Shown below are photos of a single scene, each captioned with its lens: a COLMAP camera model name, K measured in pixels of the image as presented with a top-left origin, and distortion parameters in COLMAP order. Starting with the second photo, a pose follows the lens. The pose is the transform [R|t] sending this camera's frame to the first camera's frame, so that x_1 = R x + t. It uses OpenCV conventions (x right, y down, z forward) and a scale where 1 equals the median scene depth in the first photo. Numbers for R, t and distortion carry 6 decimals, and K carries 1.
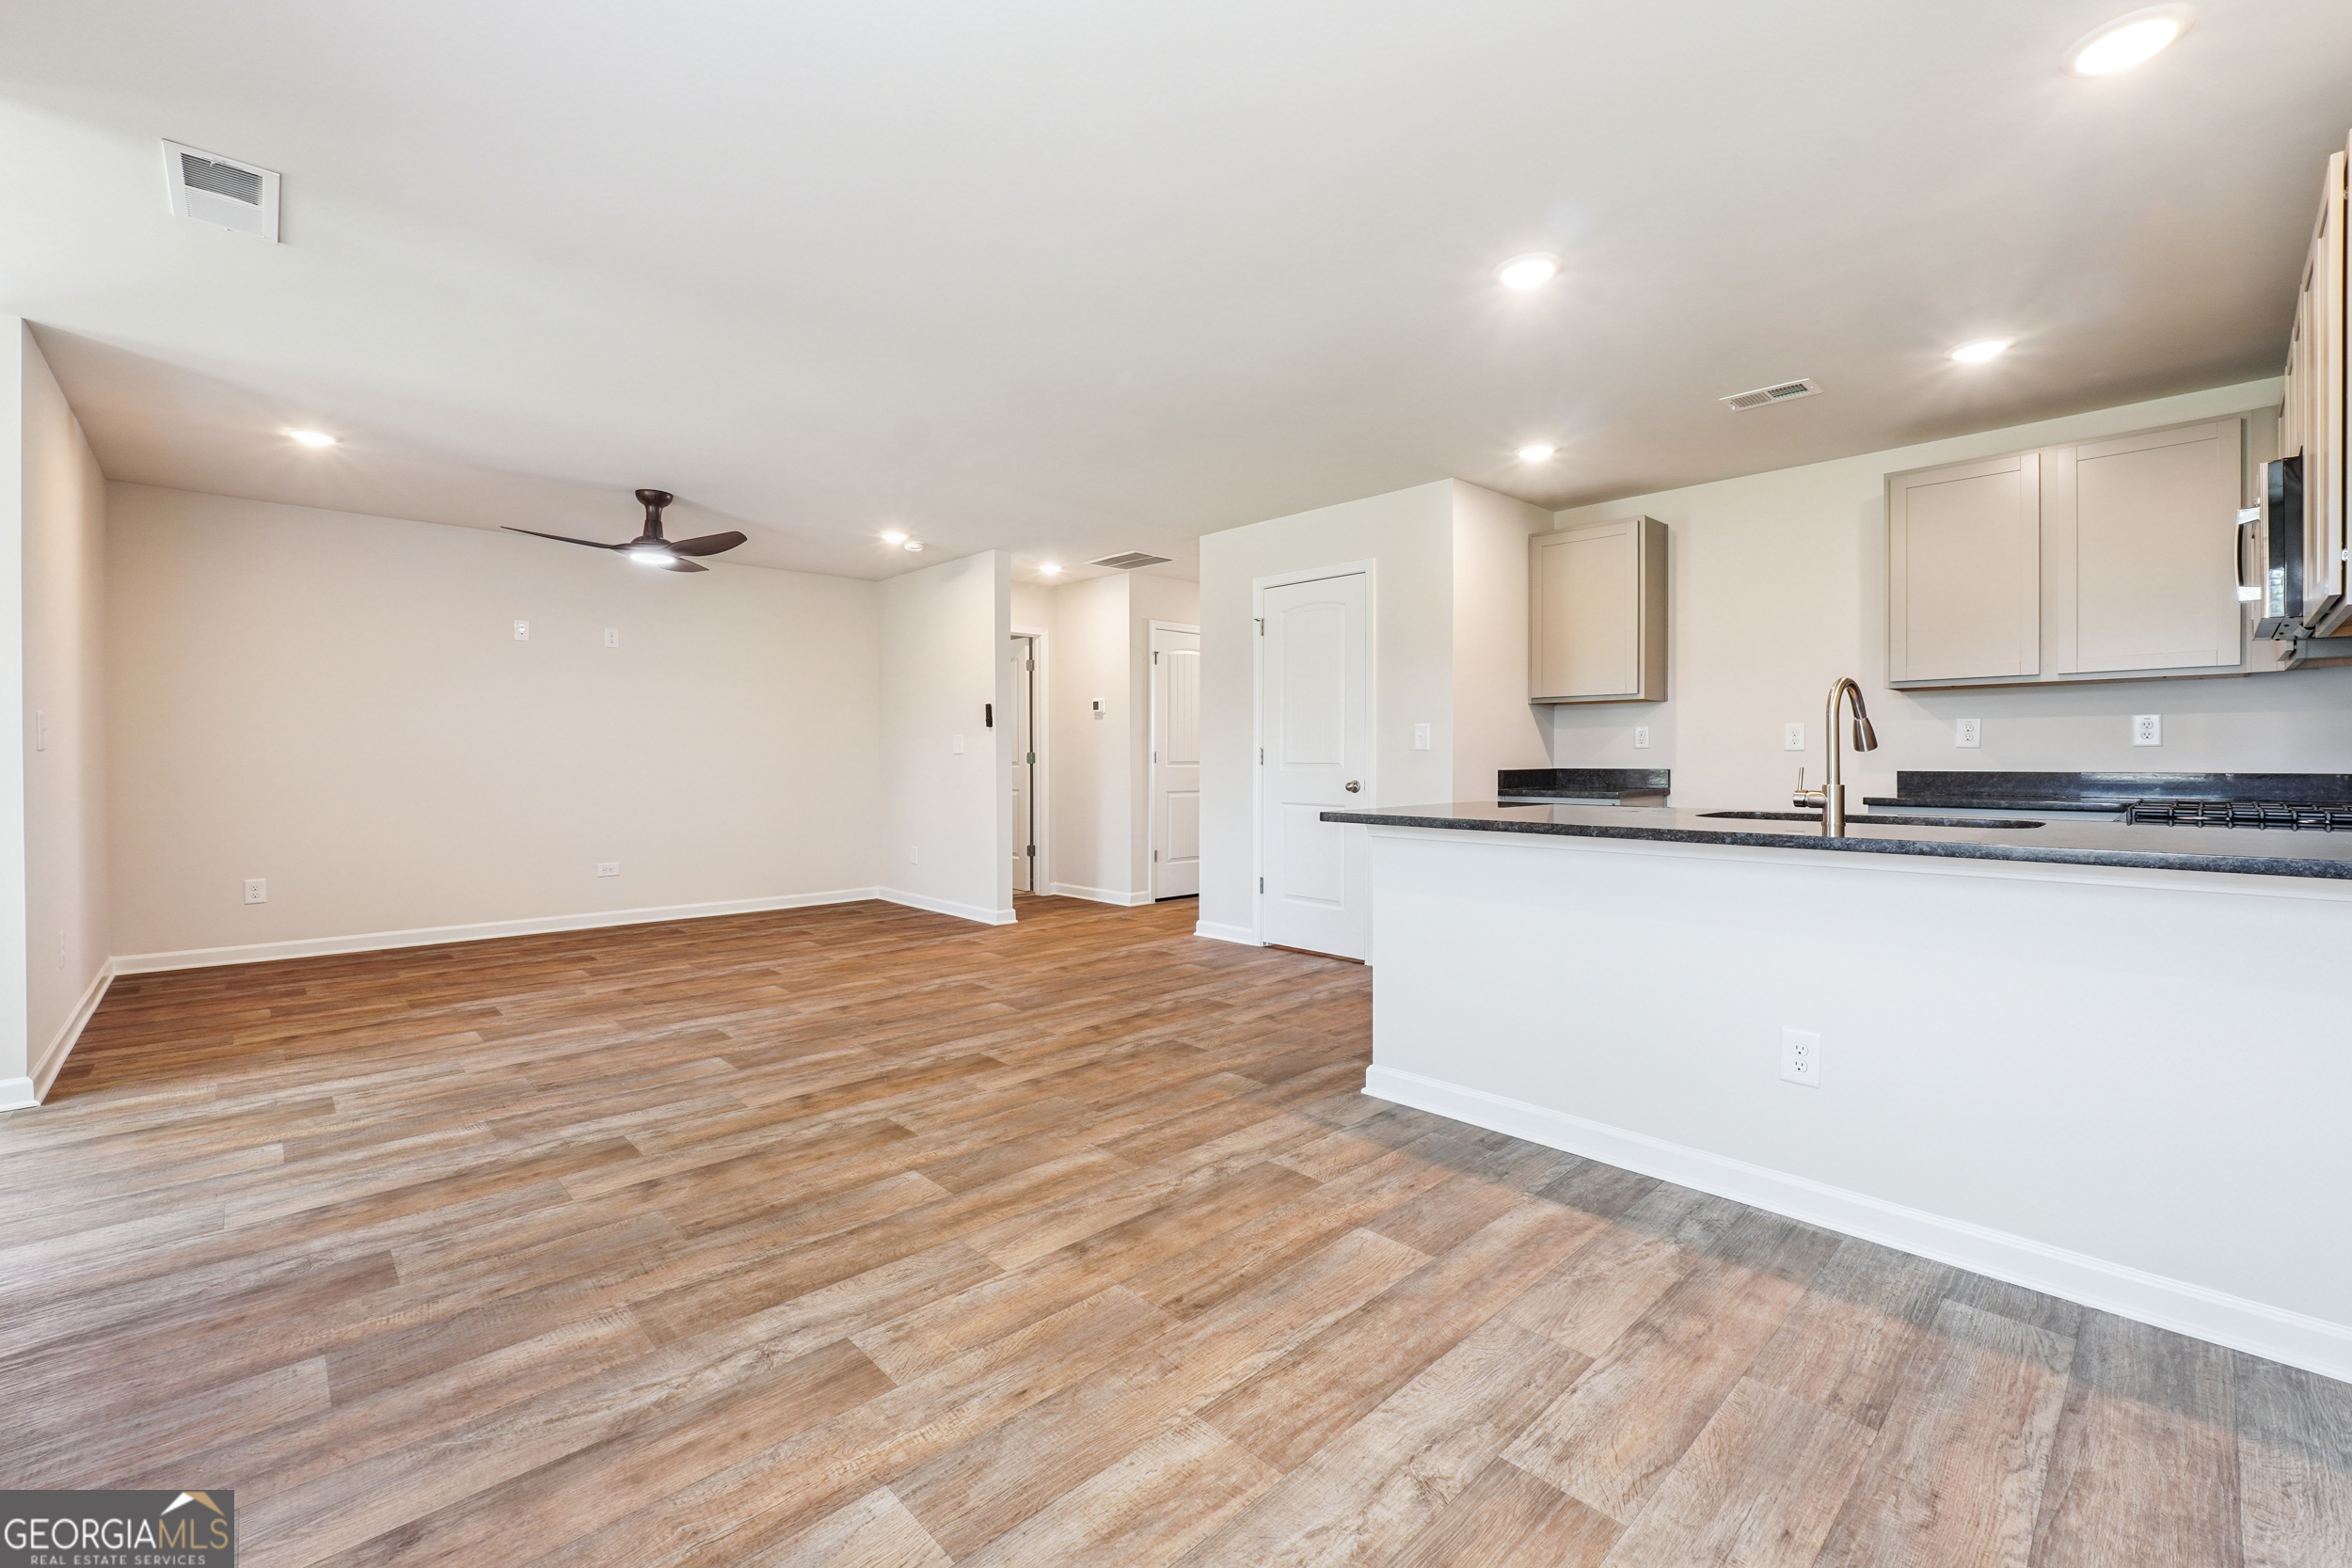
lens RADIAL K [[981.6, 0, 1166.5], [0, 981.6, 754.0], [0, 0, 1]] dist [-0.001760, 0.000028]
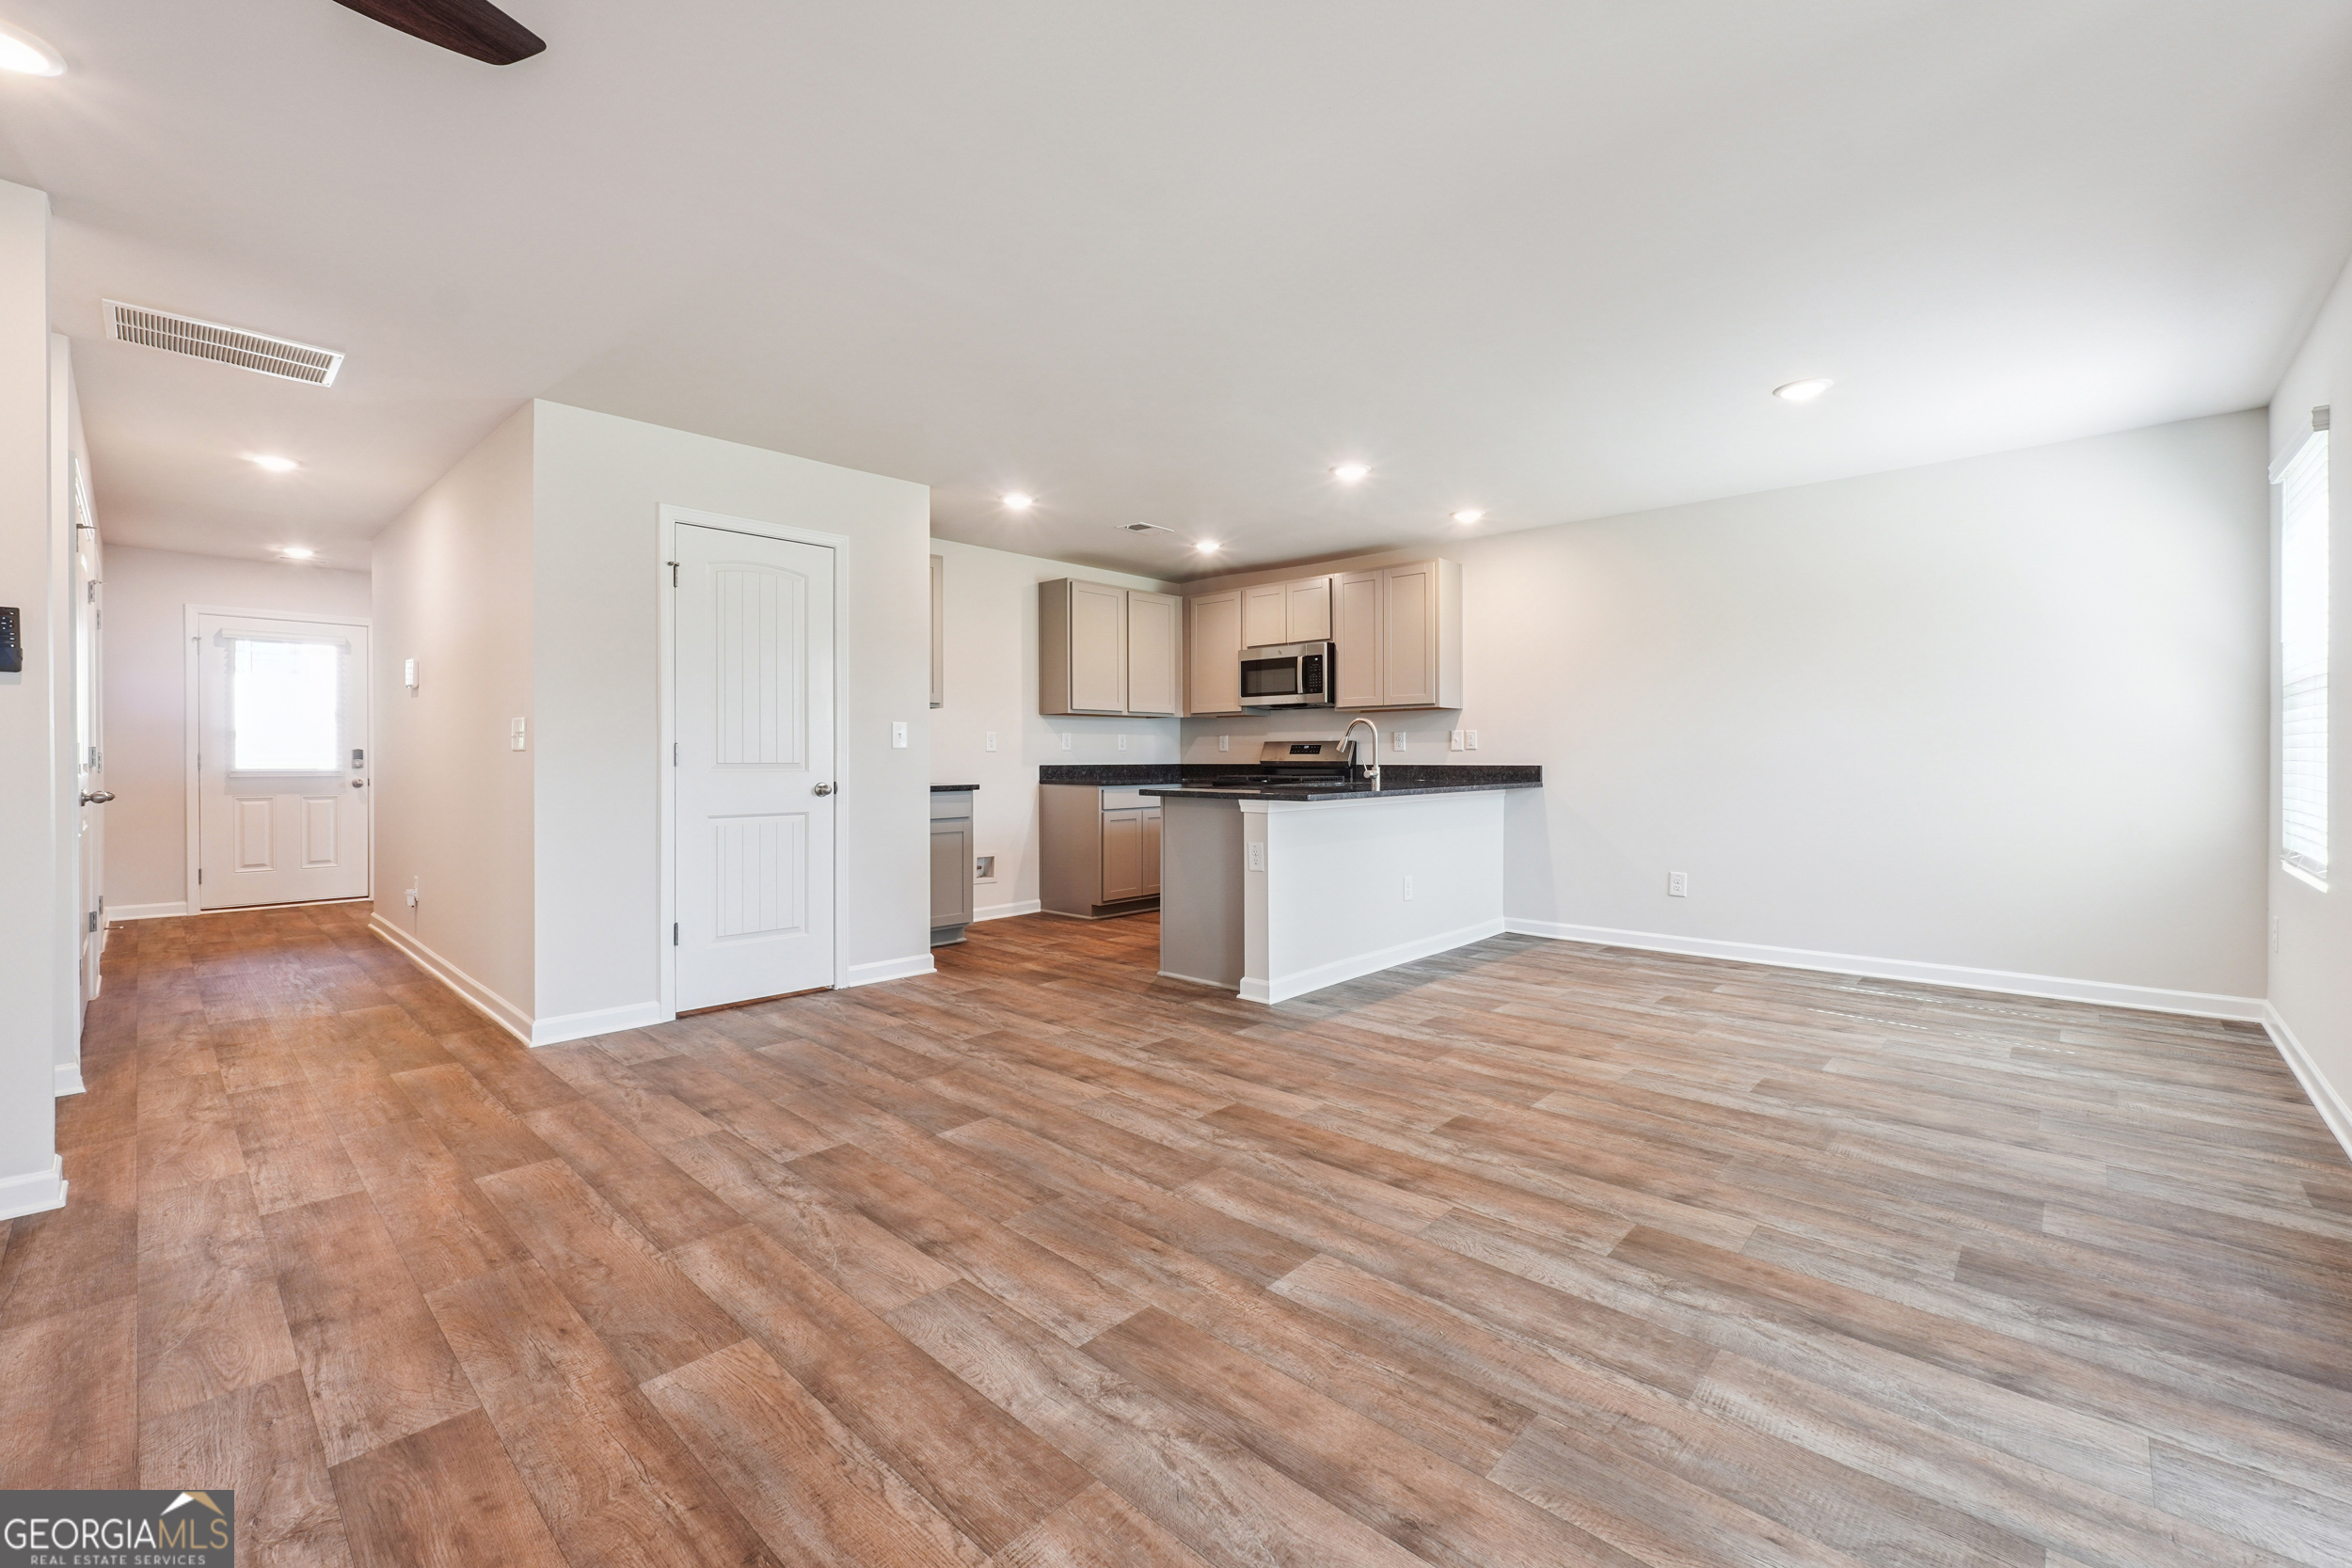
lens RADIAL K [[981.6, 0, 1166.5], [0, 981.6, 754.0], [0, 0, 1]] dist [-0.001760, 0.000028]
pose [[-0.065931, 0.004010, 0.997816, -1.371435], [-0.001139, 0.999991, -0.004094, 0.008382], [-0.997824, -0.001406, -0.065926, 1.481376]]
